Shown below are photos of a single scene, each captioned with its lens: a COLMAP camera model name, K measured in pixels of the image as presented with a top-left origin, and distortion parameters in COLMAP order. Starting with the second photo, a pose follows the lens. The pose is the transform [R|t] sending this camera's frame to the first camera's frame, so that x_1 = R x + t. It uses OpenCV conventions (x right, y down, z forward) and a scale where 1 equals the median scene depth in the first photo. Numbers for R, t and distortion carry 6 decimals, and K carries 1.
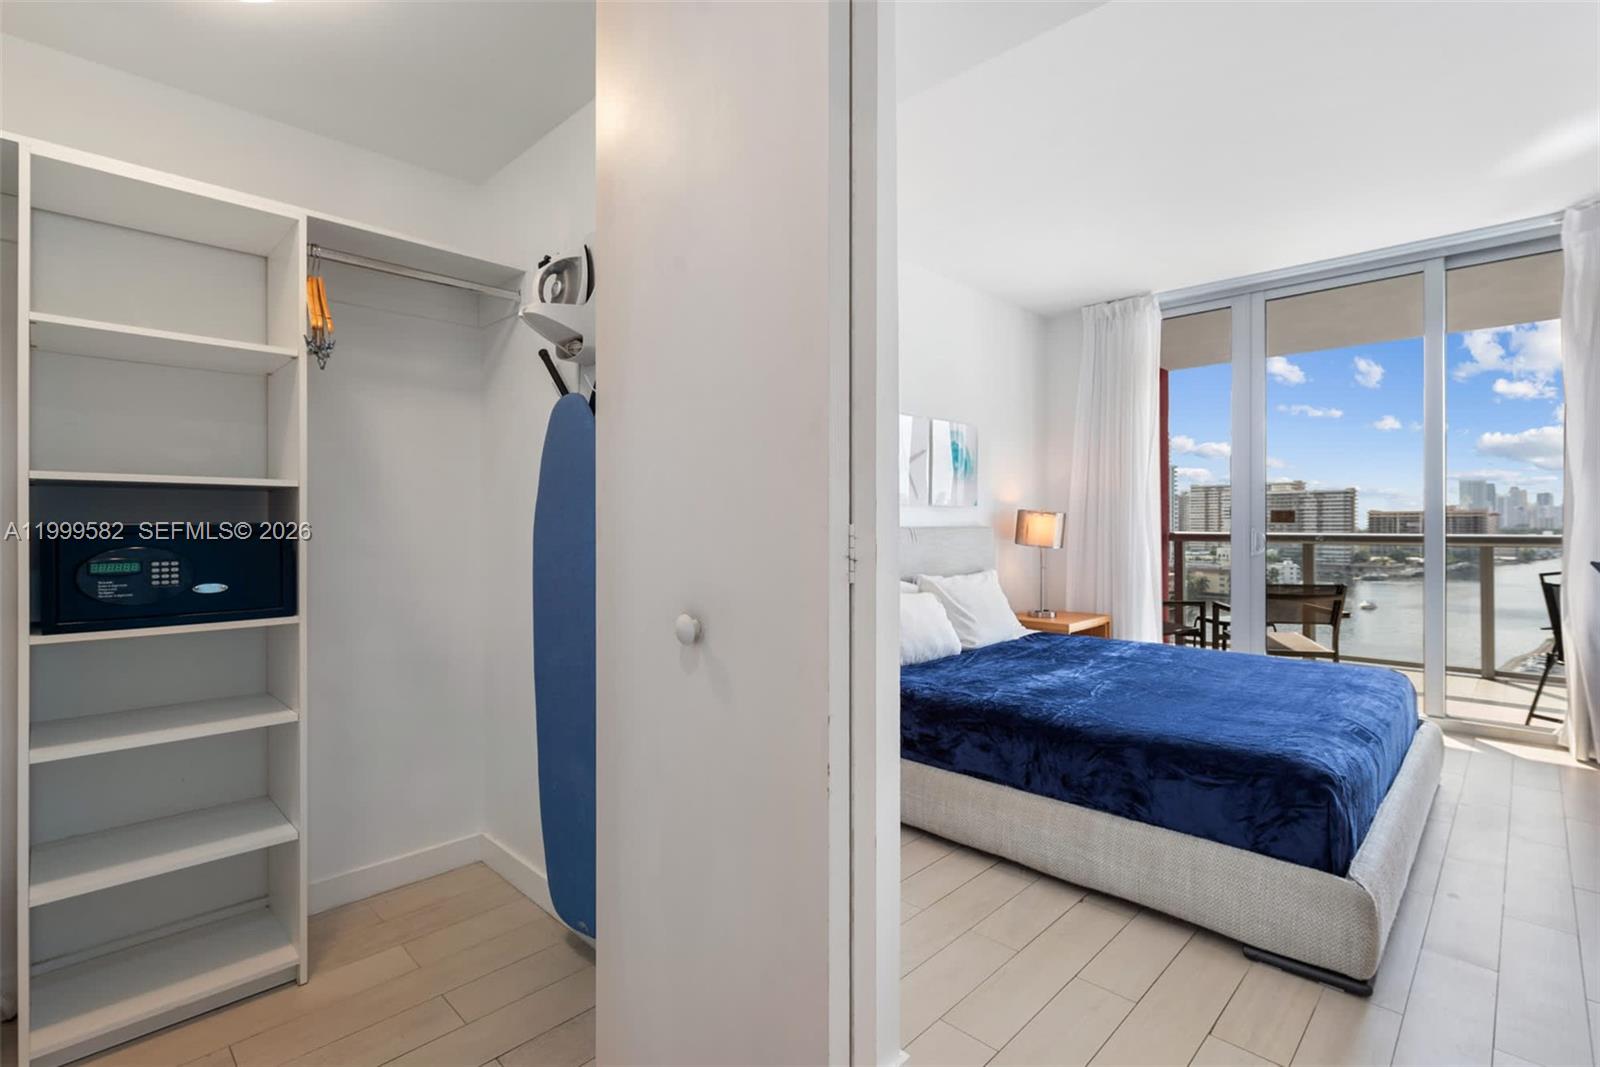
lens RADIAL K [[730.3, 0, 786.5], [0, 730.3, 509.7], [0, 0, 1]] dist [-0.002794, -0.006726]
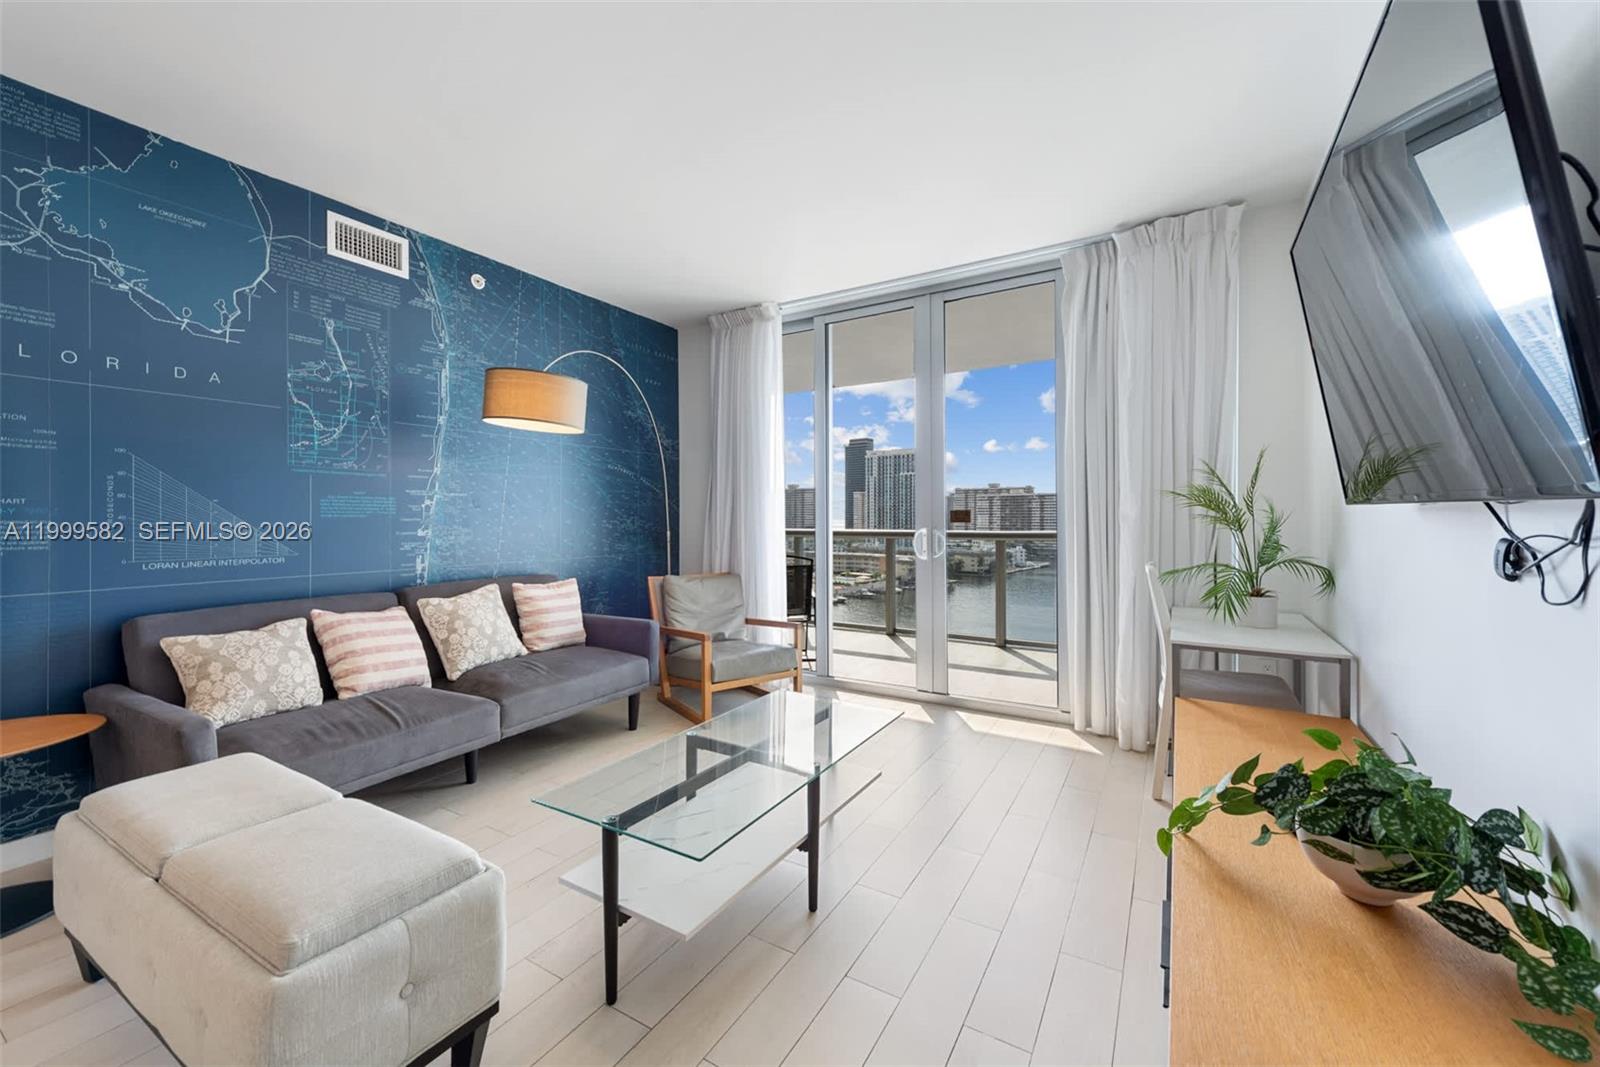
lens RADIAL K [[627.1, 0, 796.1], [0, 627.1, 517.2], [0, 0, 1]] dist [0.013324, -0.003669]
pose [[0.966829, 0.001284, 0.255420, 0.310819], [-0.005885, 0.999834, 0.017250, -0.009908], [-0.255356, -0.018181, 0.966676, 0.020766]]
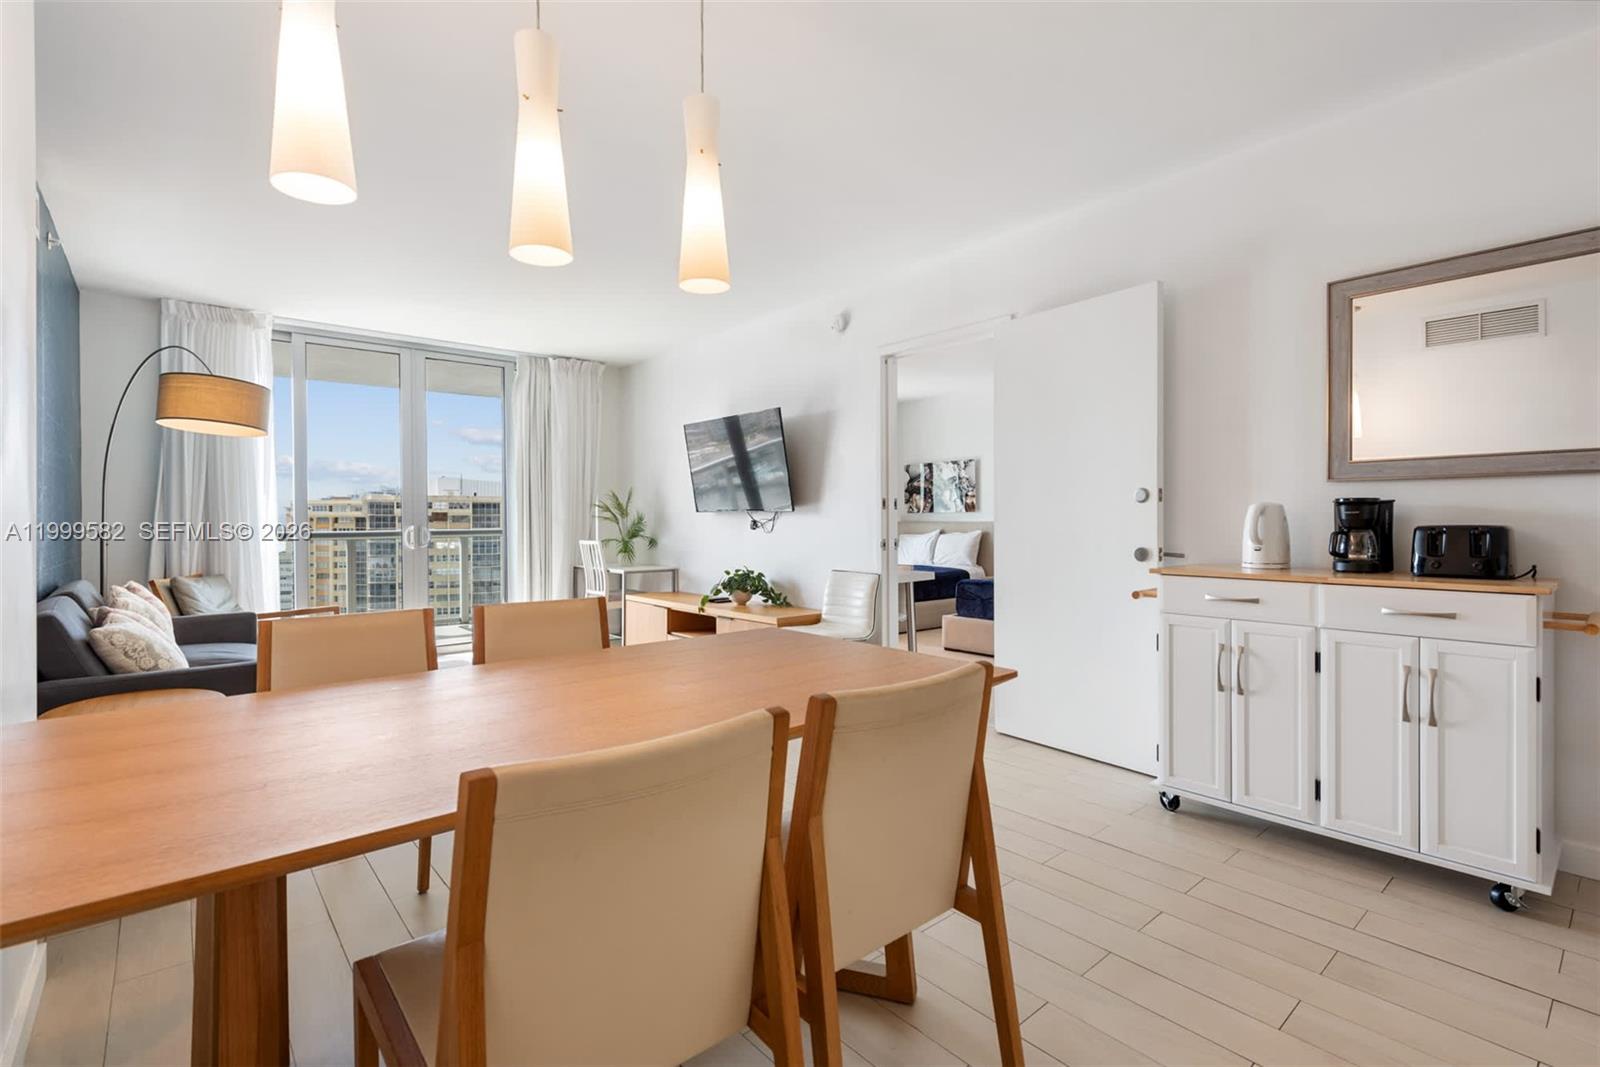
lens RADIAL K [[730.3, 0, 805.6], [0, 730.3, 523.2], [0, 0, 1]] dist [-0.002794, -0.006726]
pose [[0.048884, -0.001177, 0.998804, -0.747124], [-0.013845, 0.999902, 0.001856, 0.004202], [-0.998709, -0.013919, 0.048863, 0.037617]]
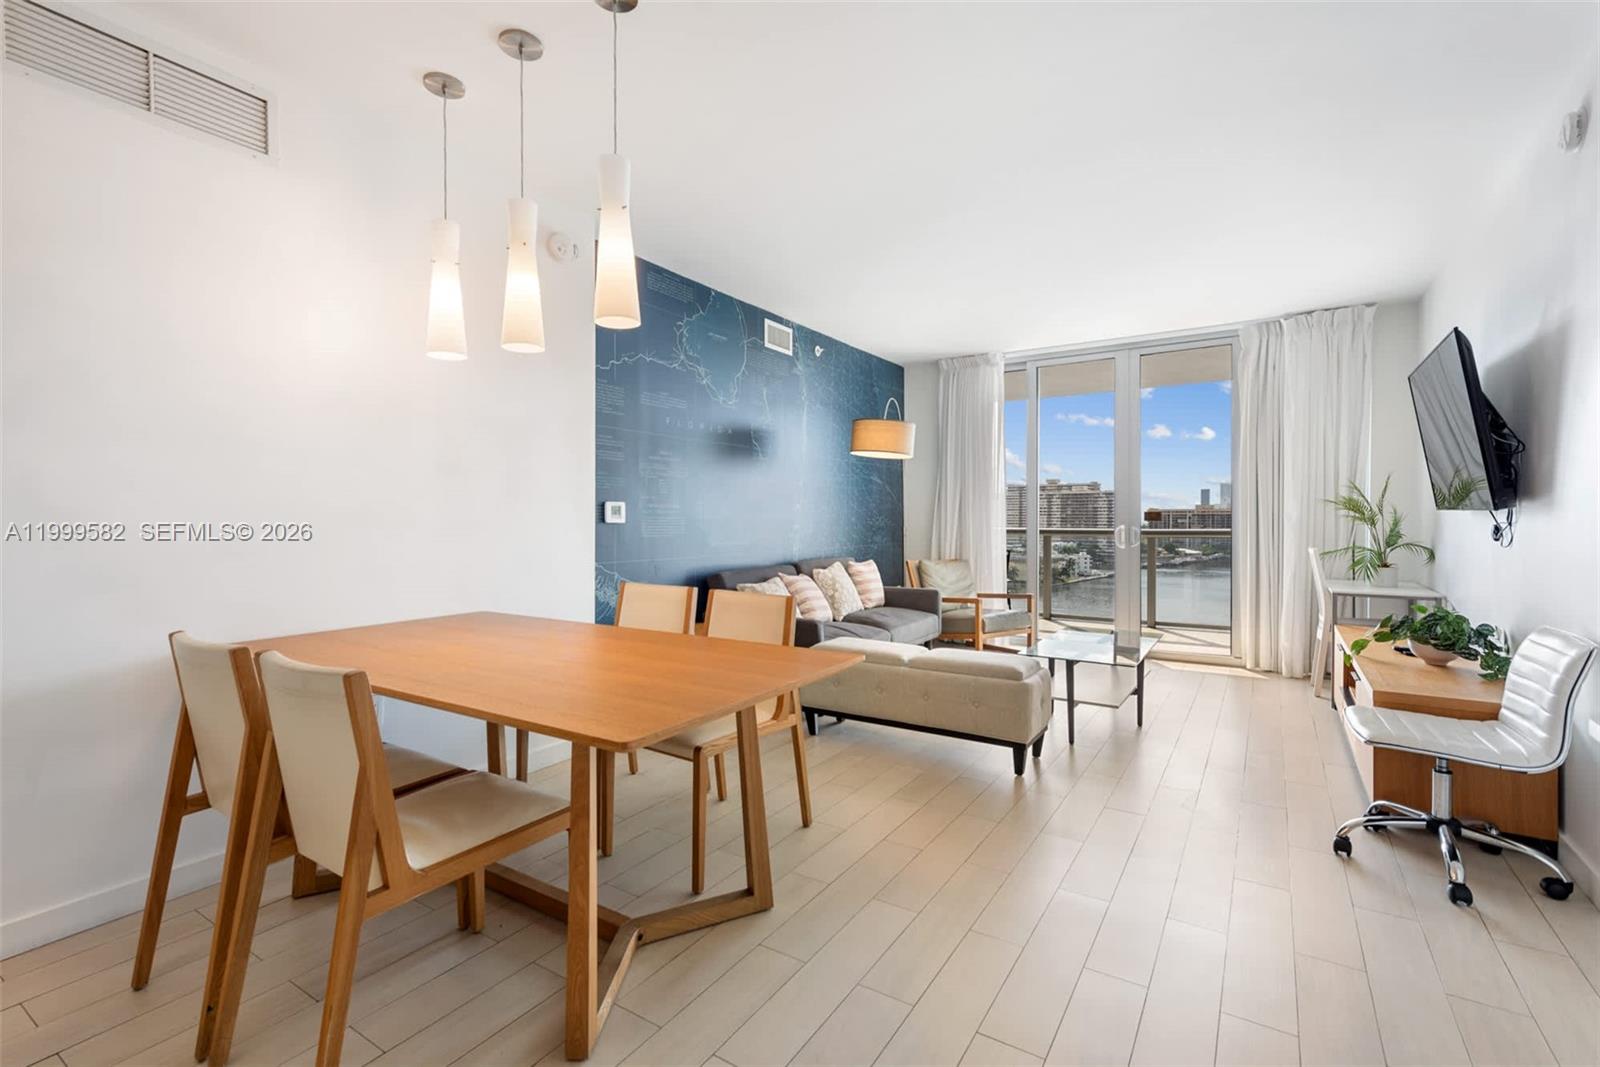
lens RADIAL K [[719.7, 0, 793.0], [0, 719.7, 523.0], [0, 0, 1]] dist [0.013673, -0.002102]
pose [[0.976227, 0.002151, 0.216740, -0.269097], [-0.007715, 0.999662, 0.024828, -0.013333], [-0.216614, -0.025910, 0.975914, -0.422014]]
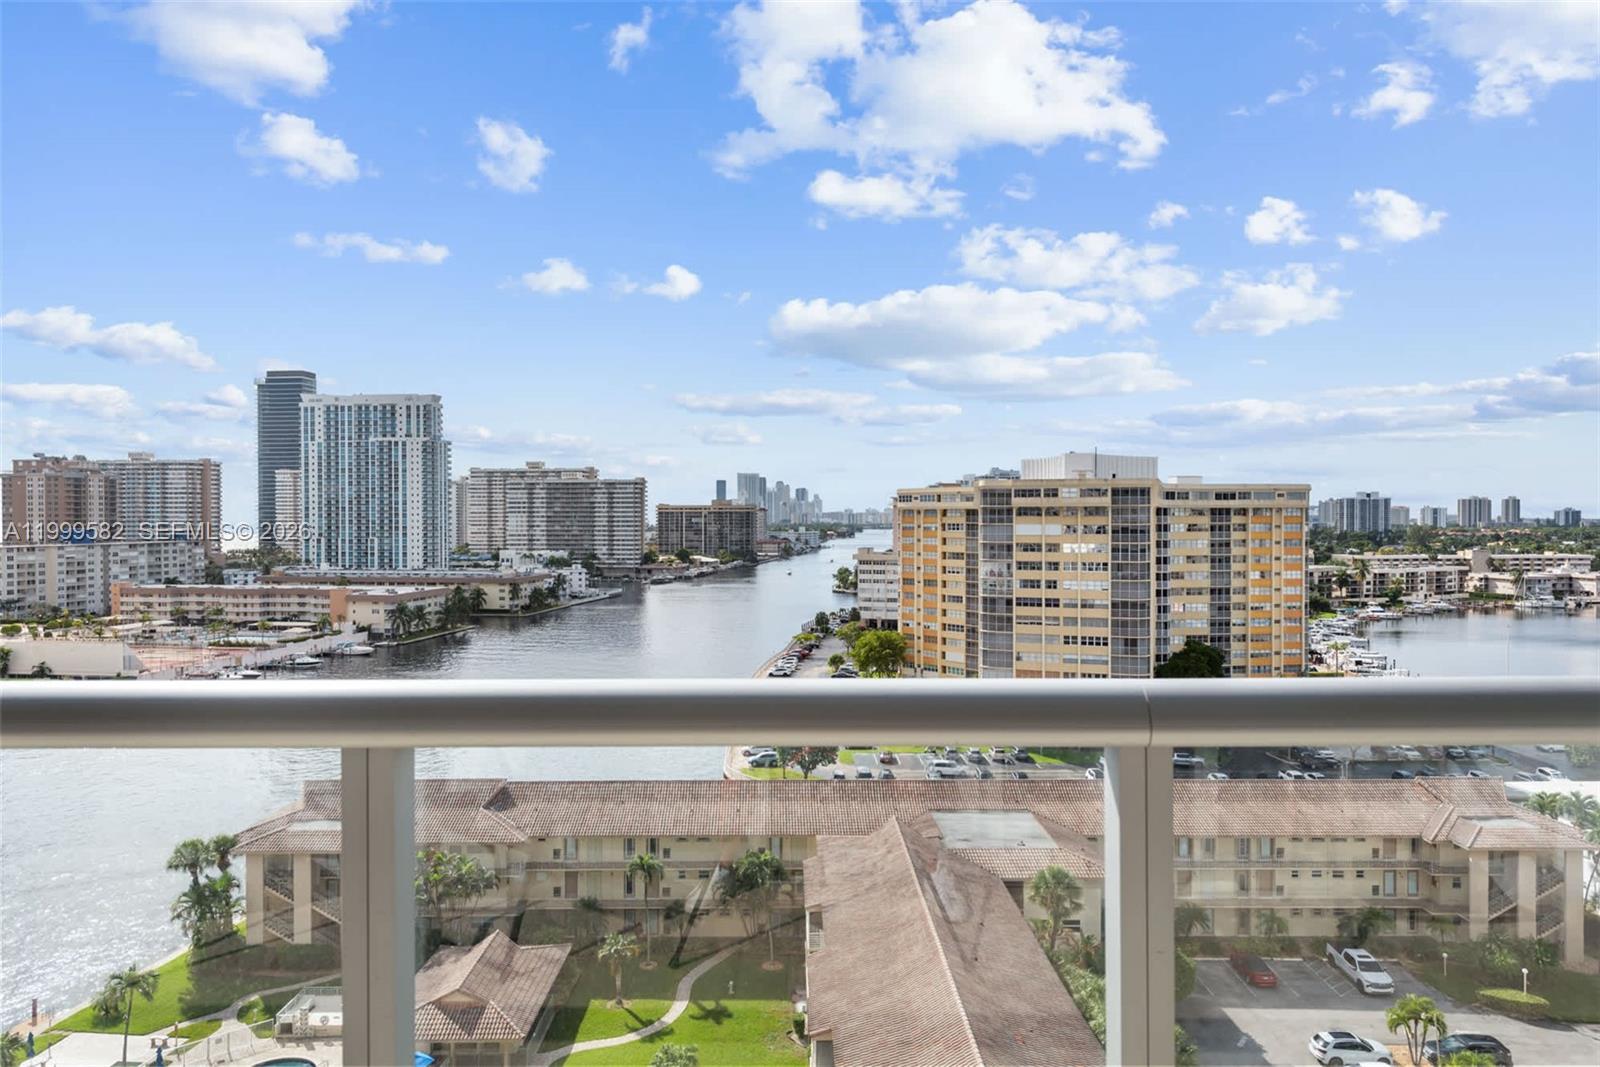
lens RADIAL K [[1060.6, 0, 780.3], [0, 1060.6, 518.5], [0, 0, 1]] dist [0.037651, -0.007985]
pose [[0.703557, 0.000455, 0.710638, 0.562732], [-0.013922, 0.999817, 0.013143, 0.009418], [-0.710502, -0.019140, 0.703435, 0.633800]]
